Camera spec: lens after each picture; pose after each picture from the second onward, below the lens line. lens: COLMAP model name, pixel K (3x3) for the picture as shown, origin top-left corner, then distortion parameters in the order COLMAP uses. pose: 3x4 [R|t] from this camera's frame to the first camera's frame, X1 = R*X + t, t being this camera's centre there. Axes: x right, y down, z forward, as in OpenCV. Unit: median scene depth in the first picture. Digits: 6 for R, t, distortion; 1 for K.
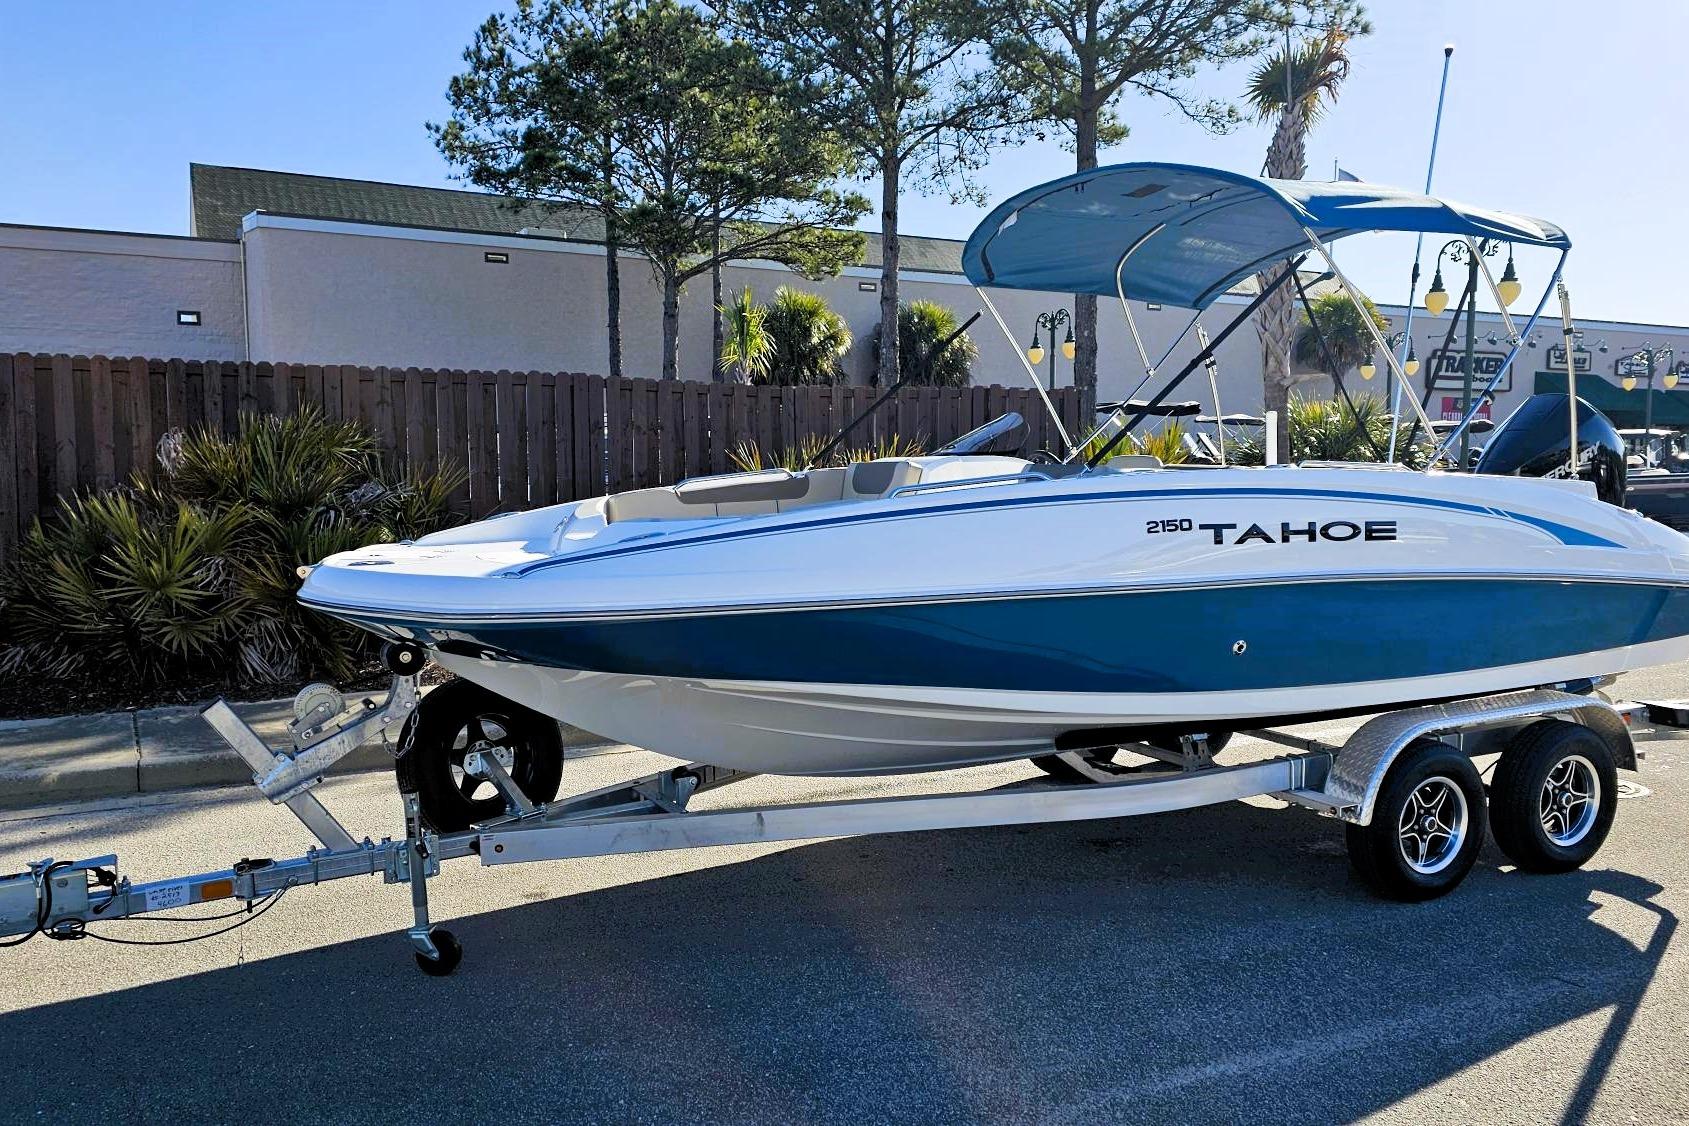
lens RADIAL K [[1297.0, 0, 830.0], [0, 1297.0, 540.2], [0, 0, 1]] dist [0.078673, -0.068908]
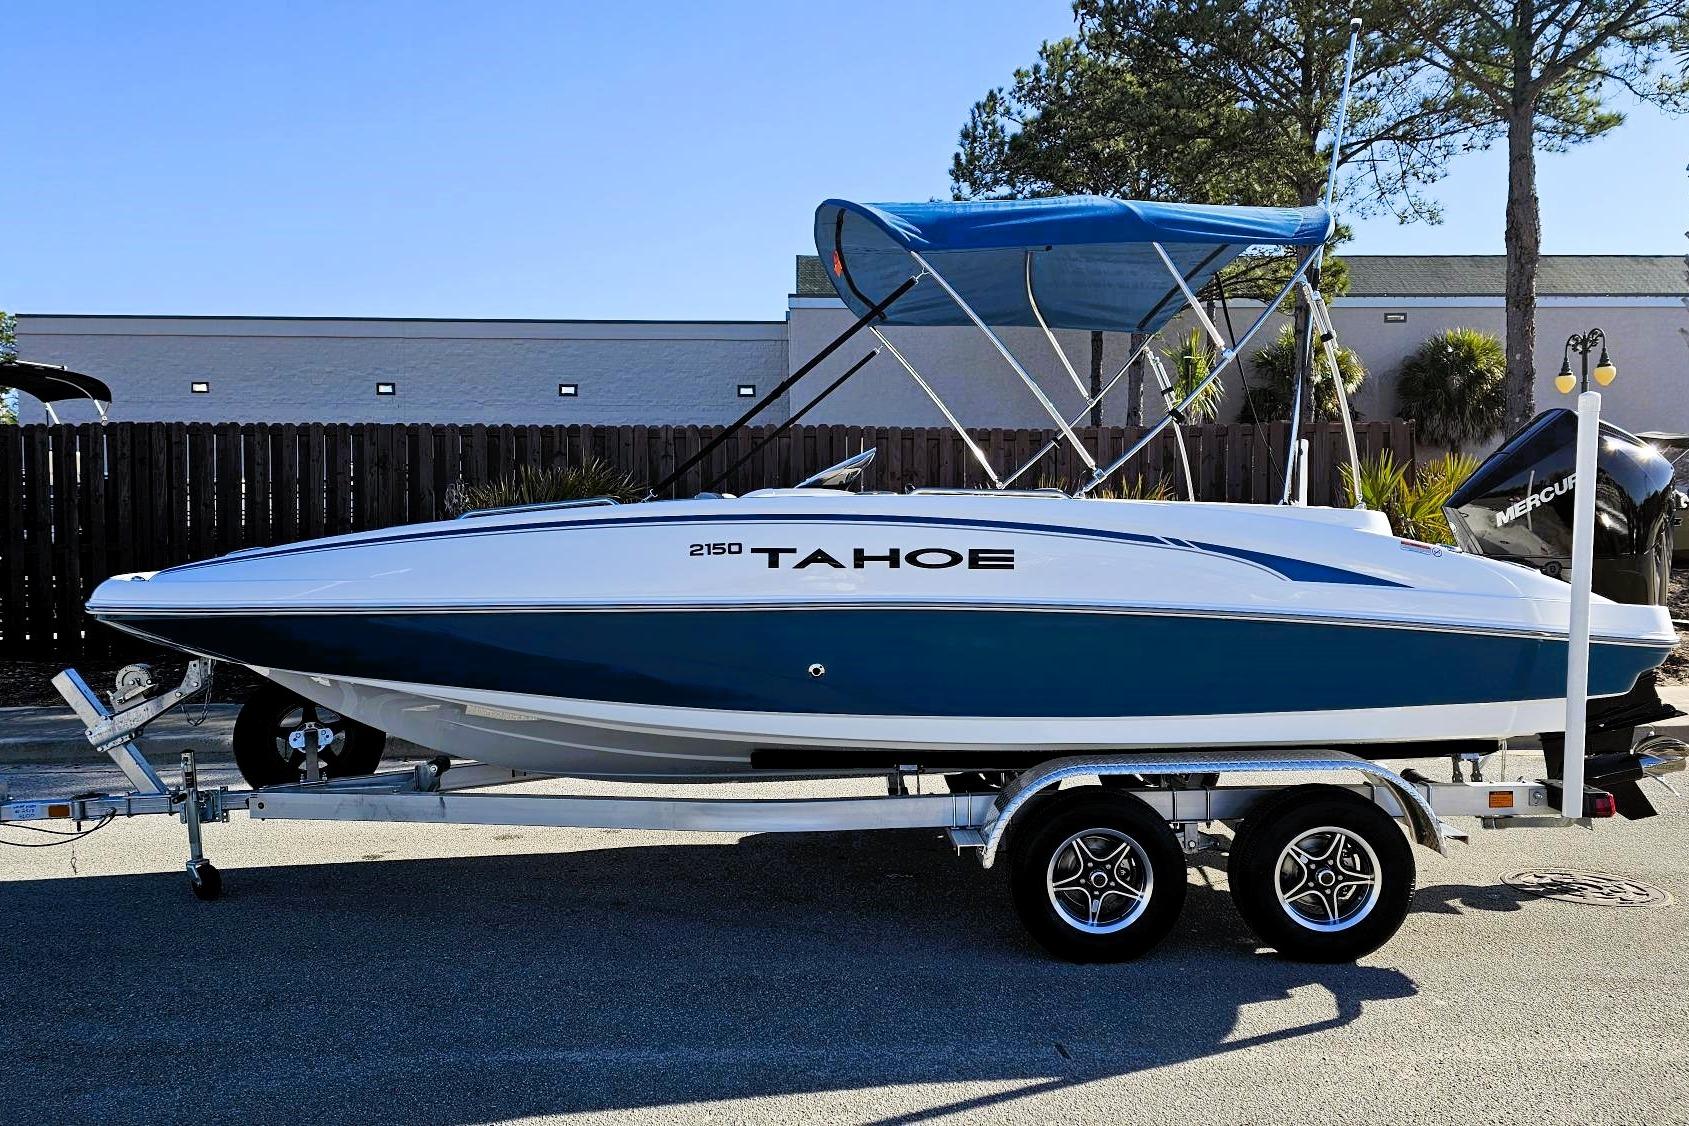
lens RADIAL K [[1297.0, 0, 855.0], [0, 1297.0, 545.5], [0, 0, 1]] dist [0.078673, -0.068908]
pose [[0.903517, 0.005865, -0.428511, 0.664767], [-0.021274, 0.999287, -0.031178, 0.013340], [0.428023, 0.037286, 0.902998, 0.088380]]
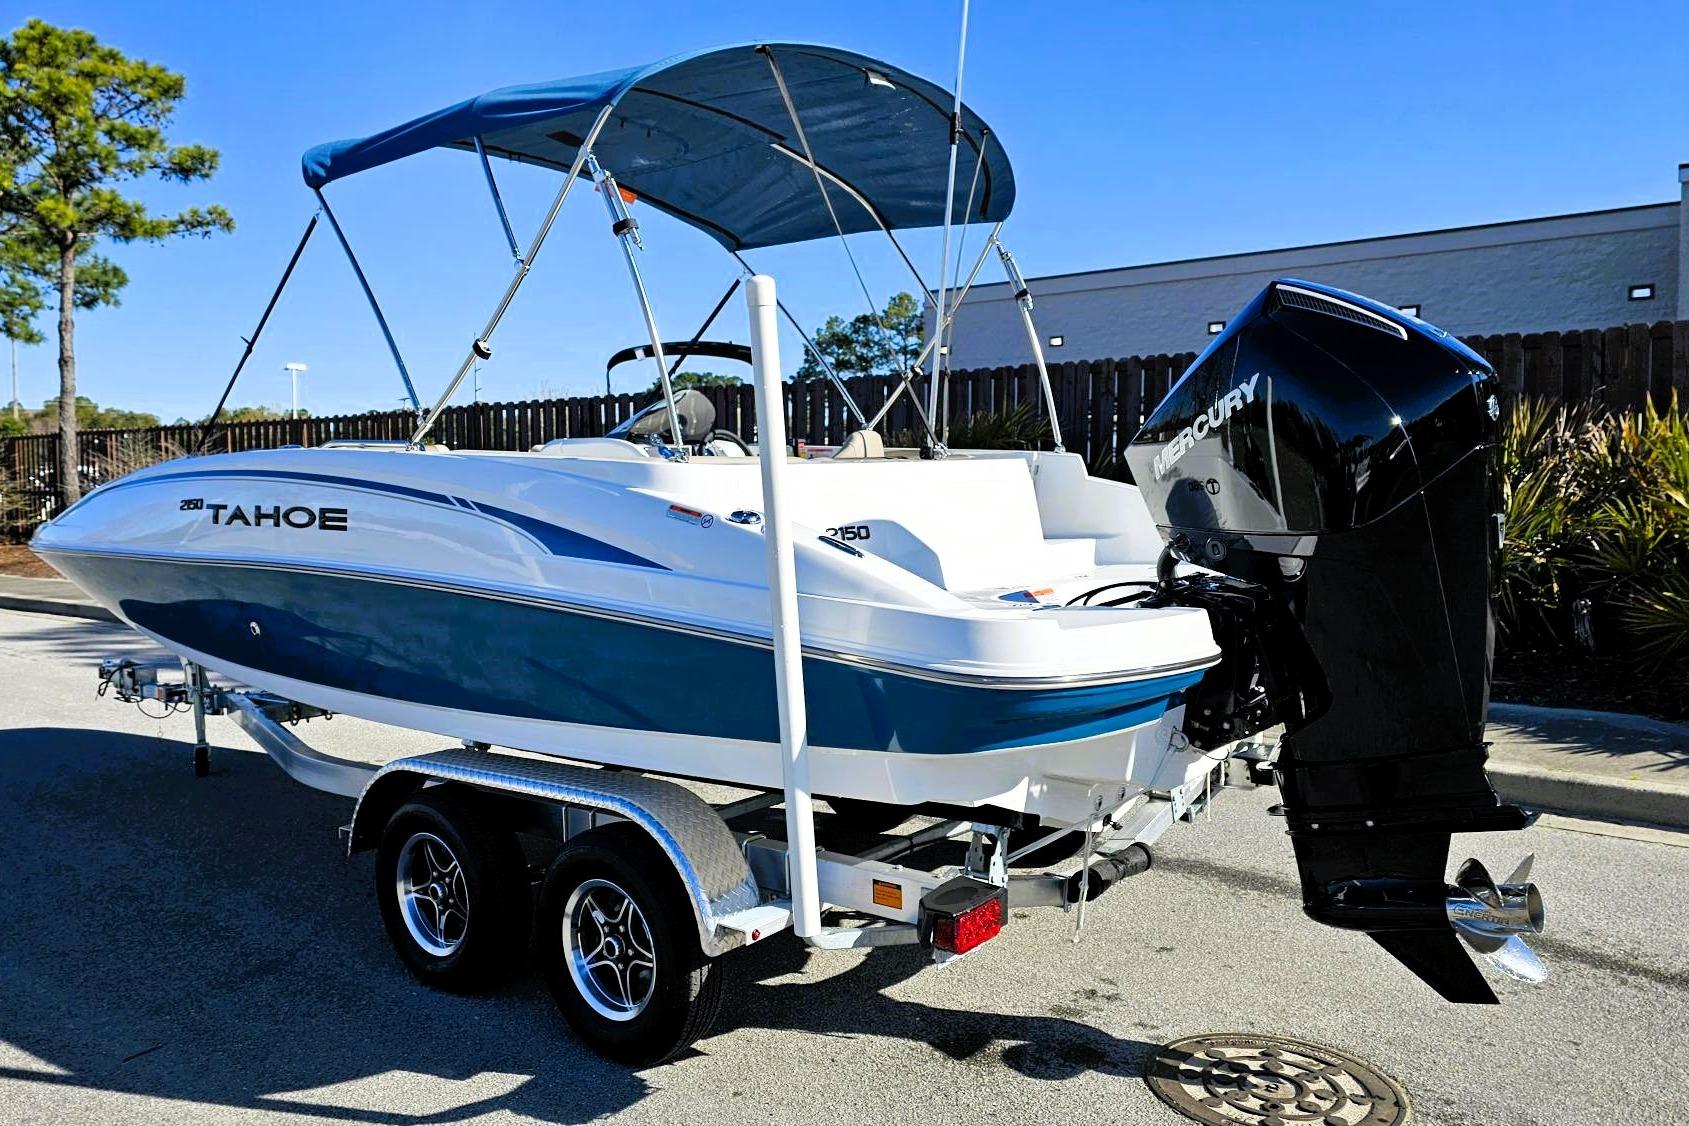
lens RADIAL K [[1297.0, 0, 839.6], [0, 1297.0, 555.2], [0, 0, 1]] dist [0.078673, -0.068908]
pose [[0.406263, 0.057261, -0.911960, 1.217787], [-0.038179, 0.998227, 0.045670, -0.032329], [0.912958, 0.016263, 0.407728, 0.860433]]
